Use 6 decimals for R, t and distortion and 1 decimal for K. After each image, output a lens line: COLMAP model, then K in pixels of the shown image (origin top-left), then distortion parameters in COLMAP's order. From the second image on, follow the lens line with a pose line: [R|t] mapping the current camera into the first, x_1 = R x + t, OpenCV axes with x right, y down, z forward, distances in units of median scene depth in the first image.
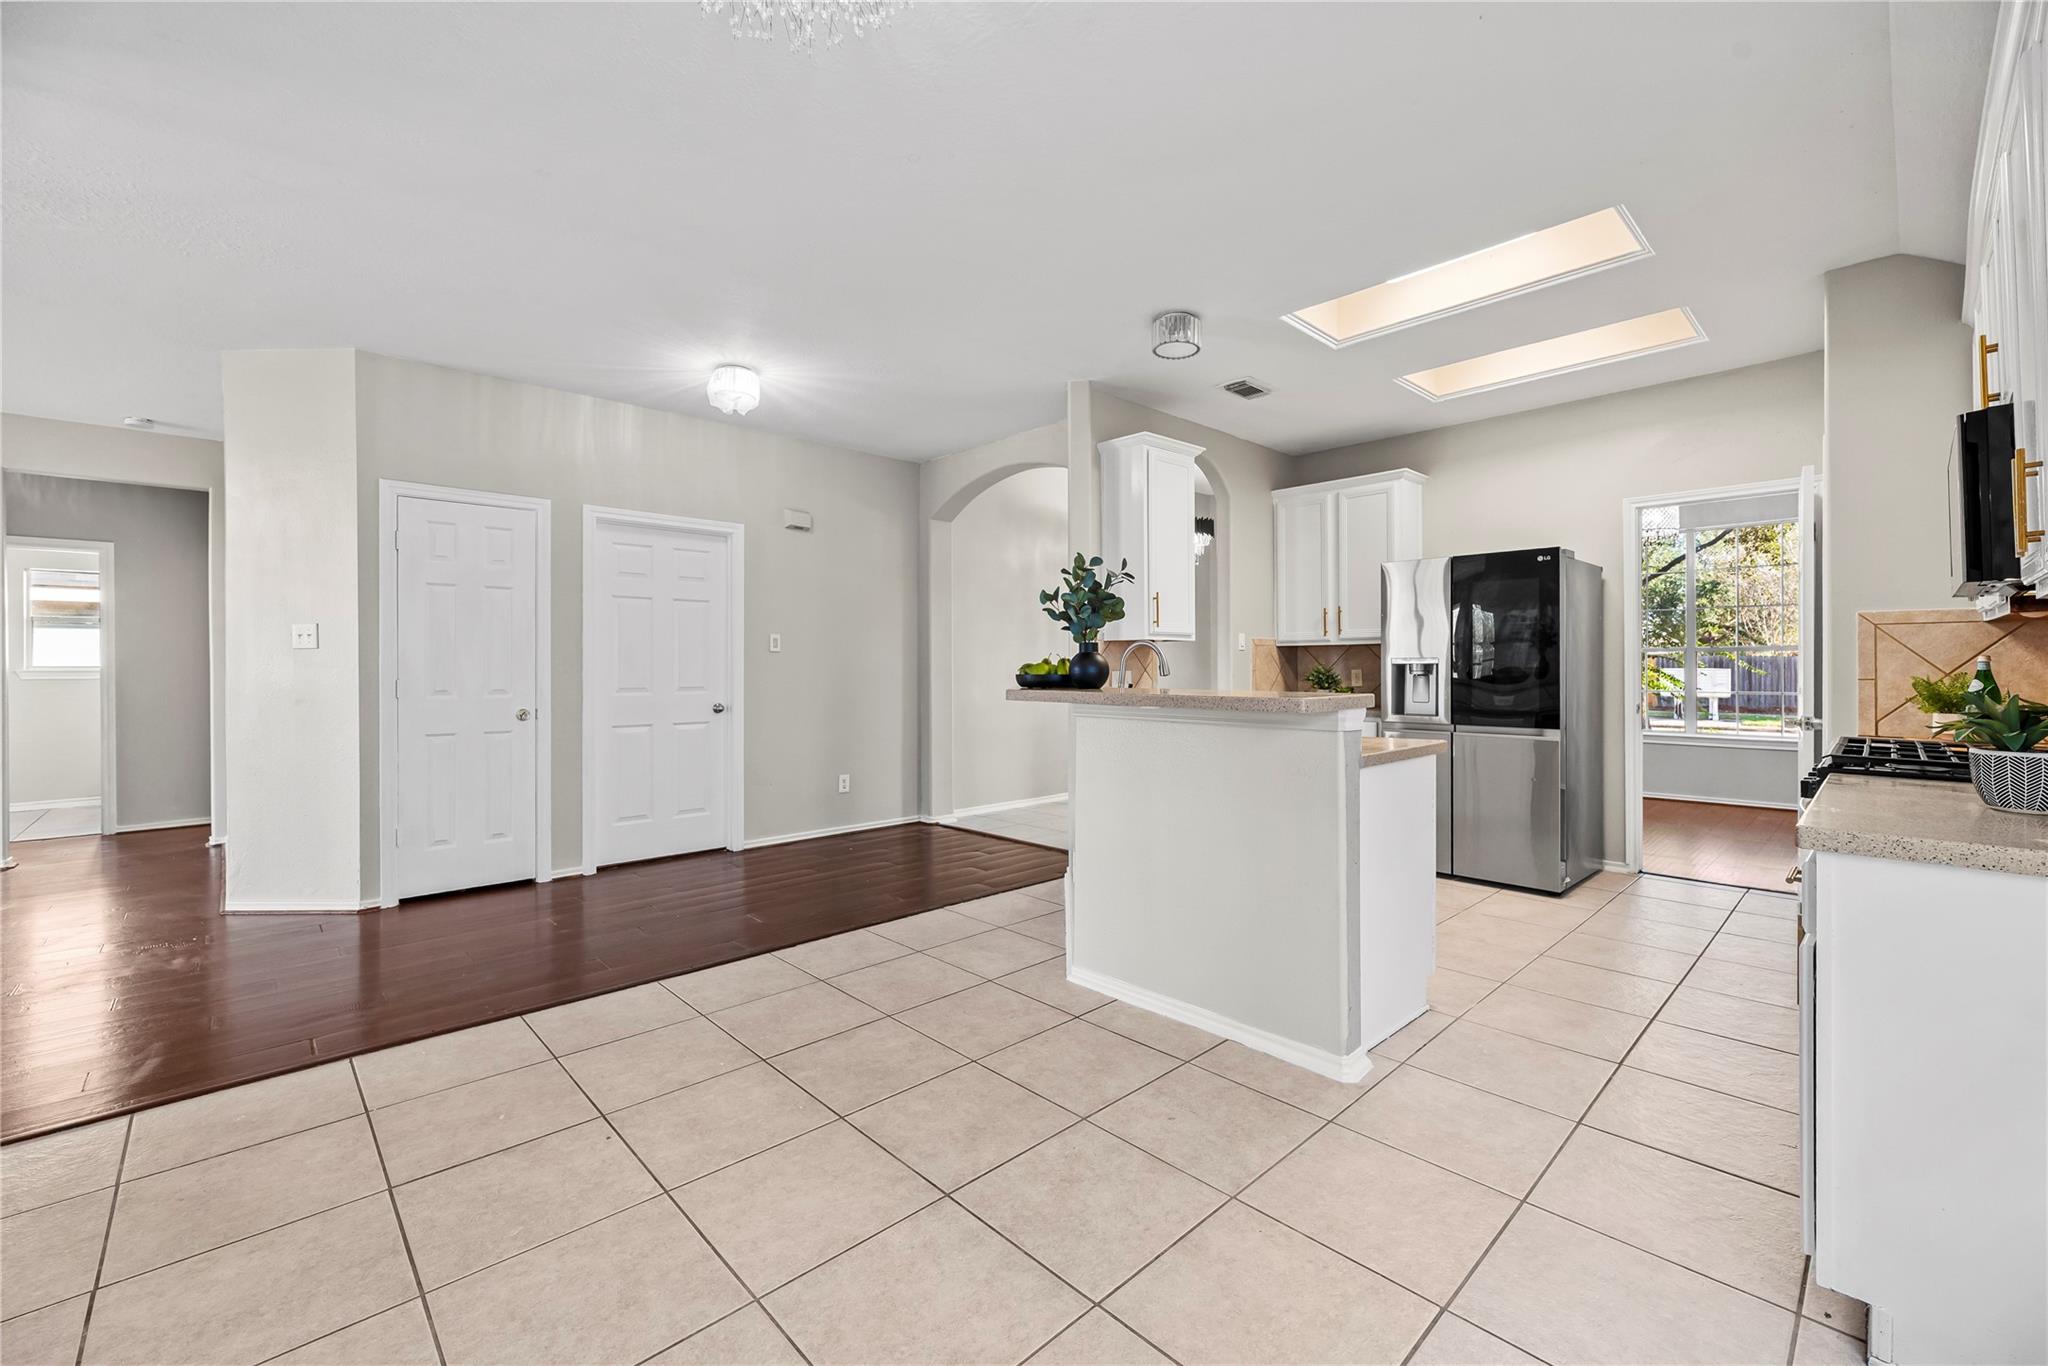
lens RADIAL K [[828.9, 0, 1037.1], [0, 828.9, 653.4], [0, 0, 1]] dist [0.002450, 0.000034]
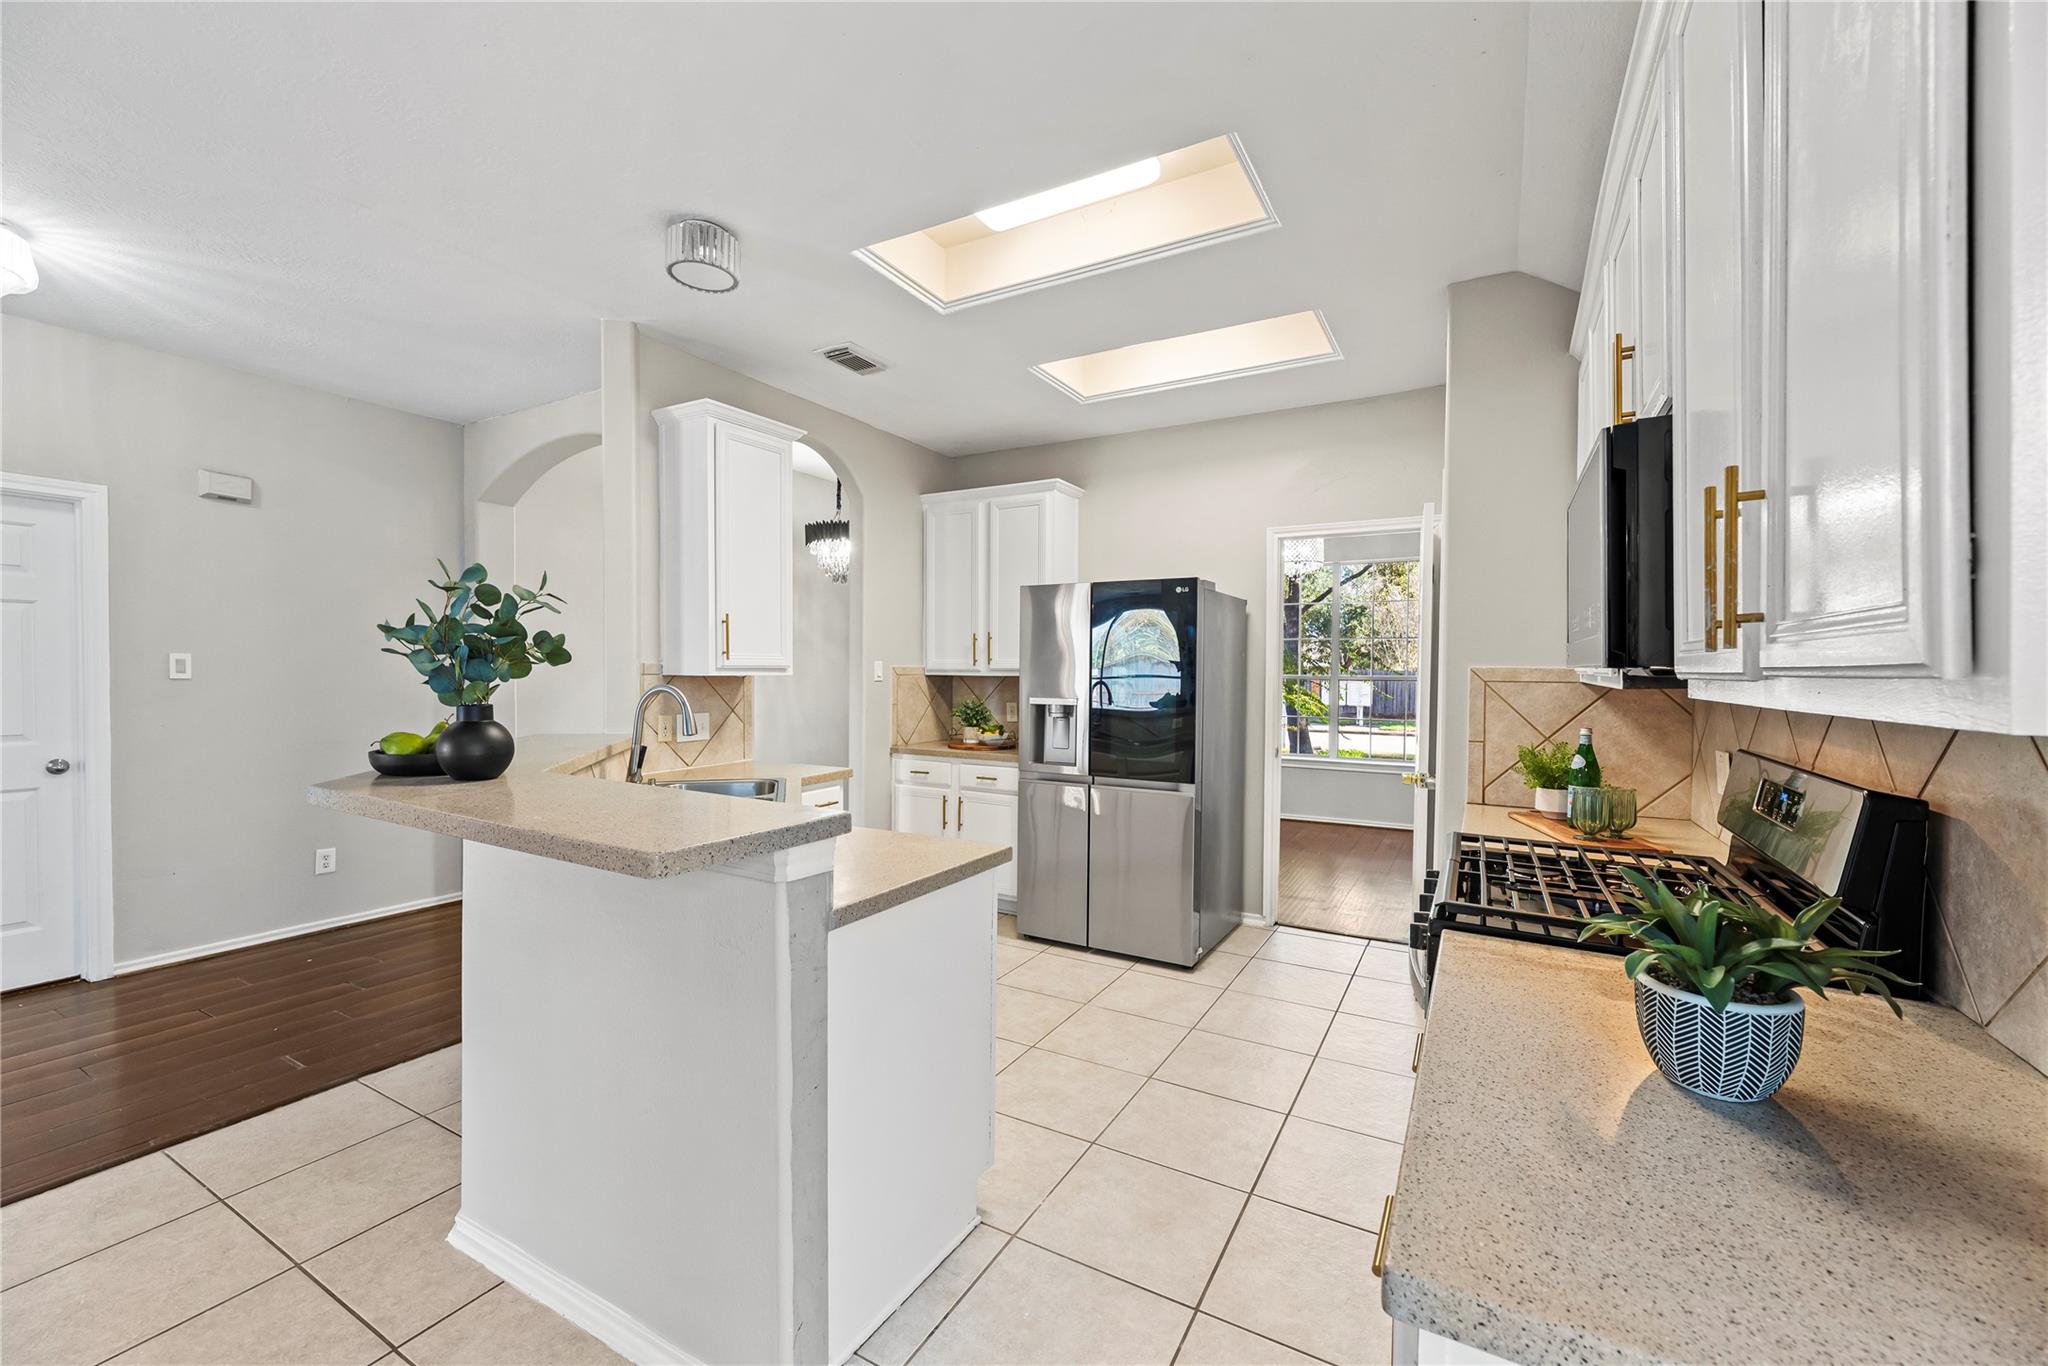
lens RADIAL K [[828.9, 0, 1017.3], [0, 828.9, 672.3], [0, 0, 1]] dist [0.002450, 0.000034]
pose [[0.958352, 0.010567, 0.285394, 0.189845], [-0.015300, 0.999780, 0.014357, -0.036538], [-0.285179, -0.018125, 0.958303, 0.202587]]
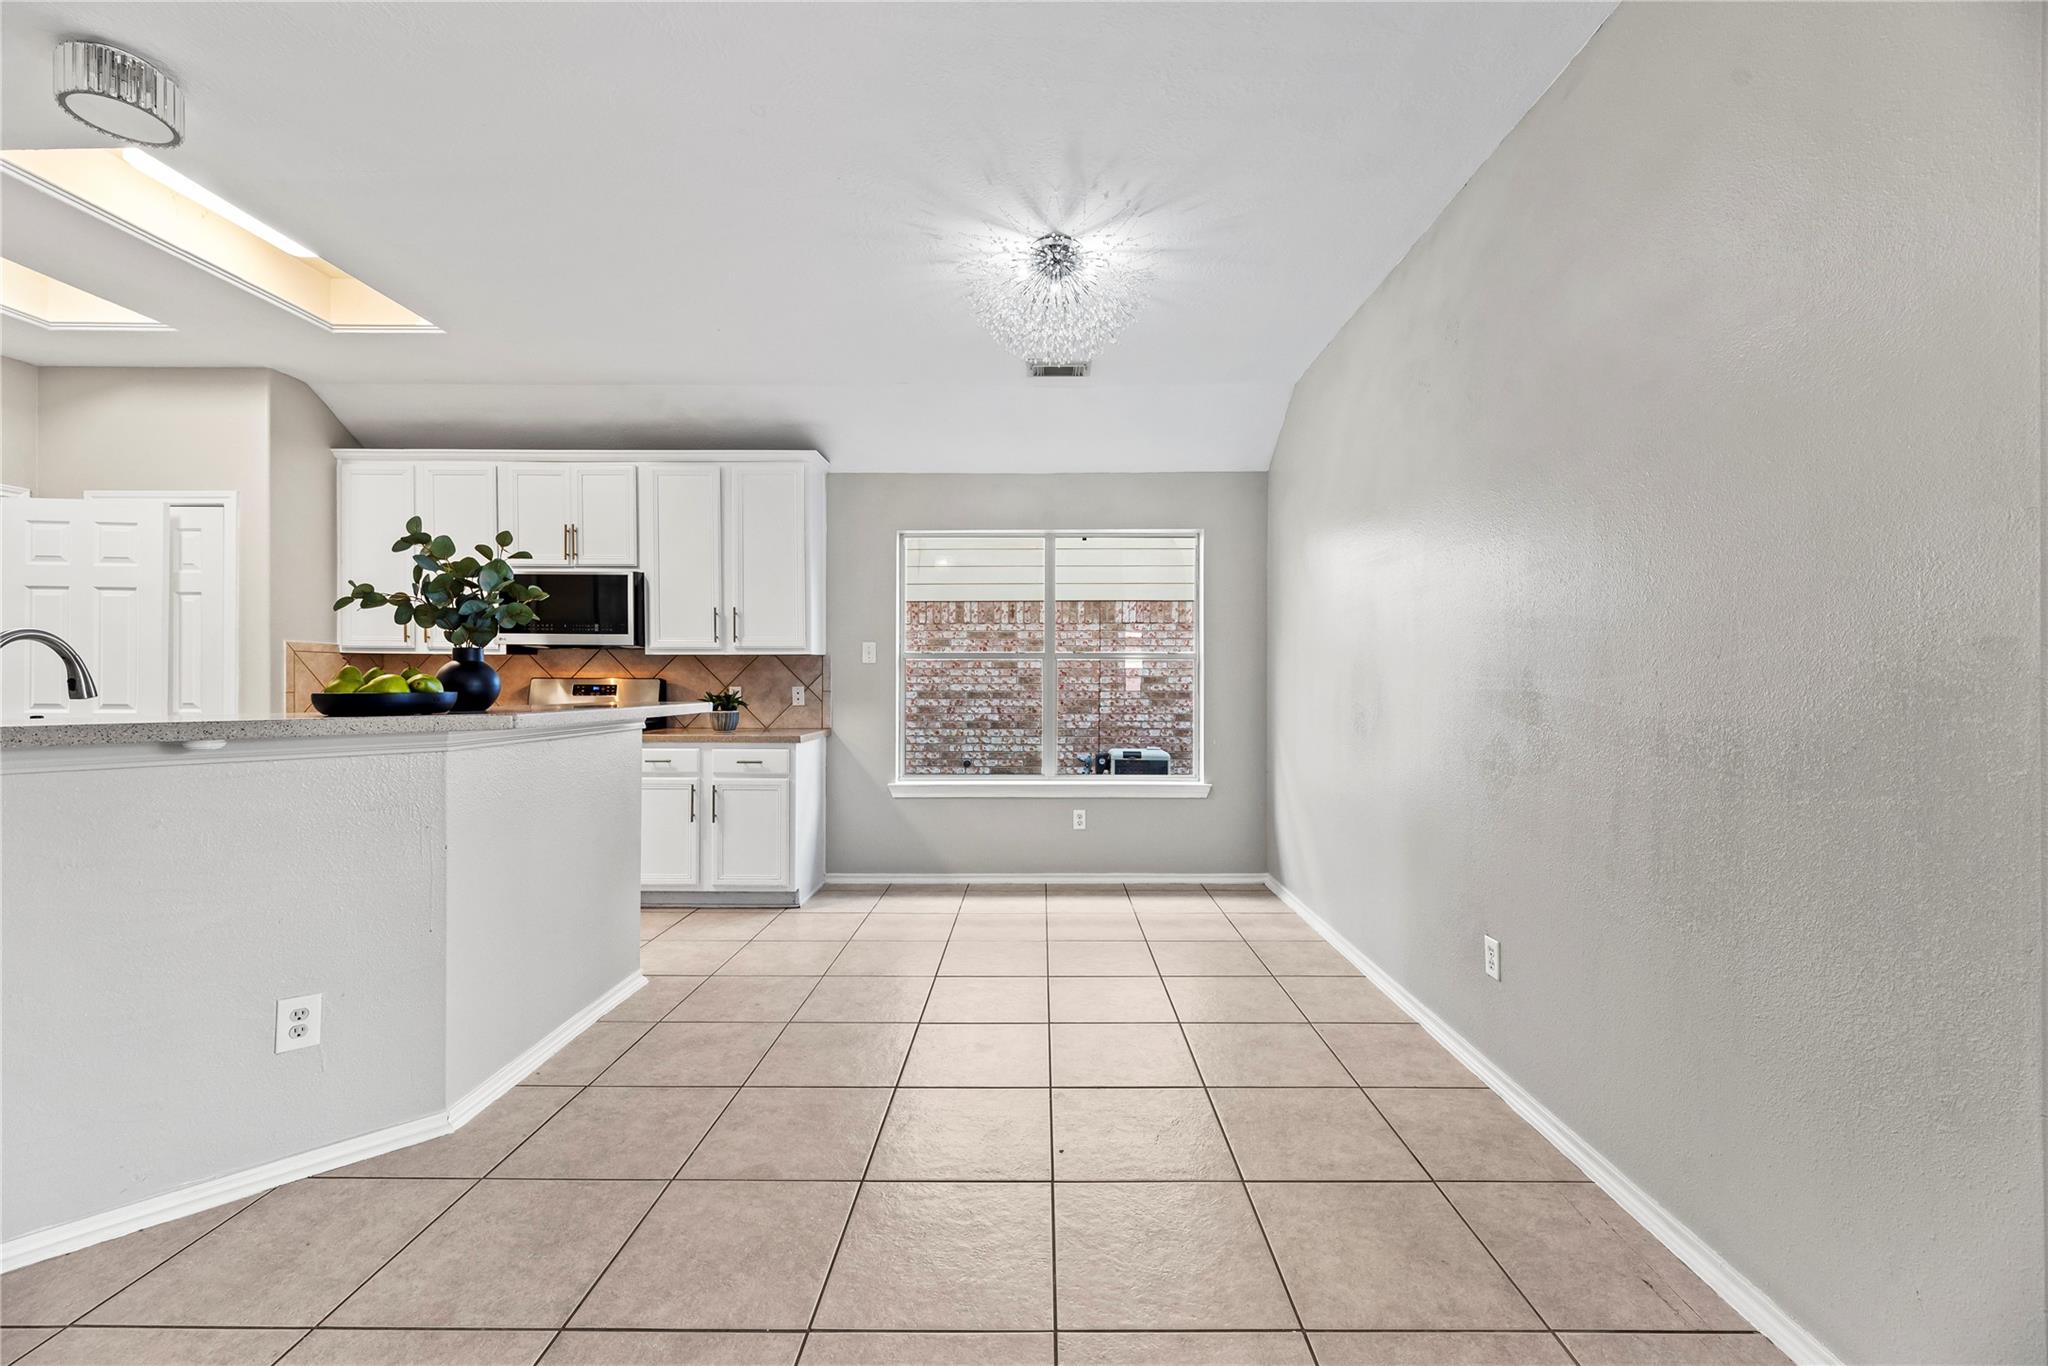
lens RADIAL K [[828.9, 0, 1023.5], [0, 828.9, 687.6], [0, 0, 1]] dist [0.002450, 0.000034]
pose [[-0.705623, -0.000484, 0.708587, -0.554268], [-0.009991, 0.999907, -0.009266, 0.018113], [-0.708517, -0.013618, -0.705562, 0.812754]]
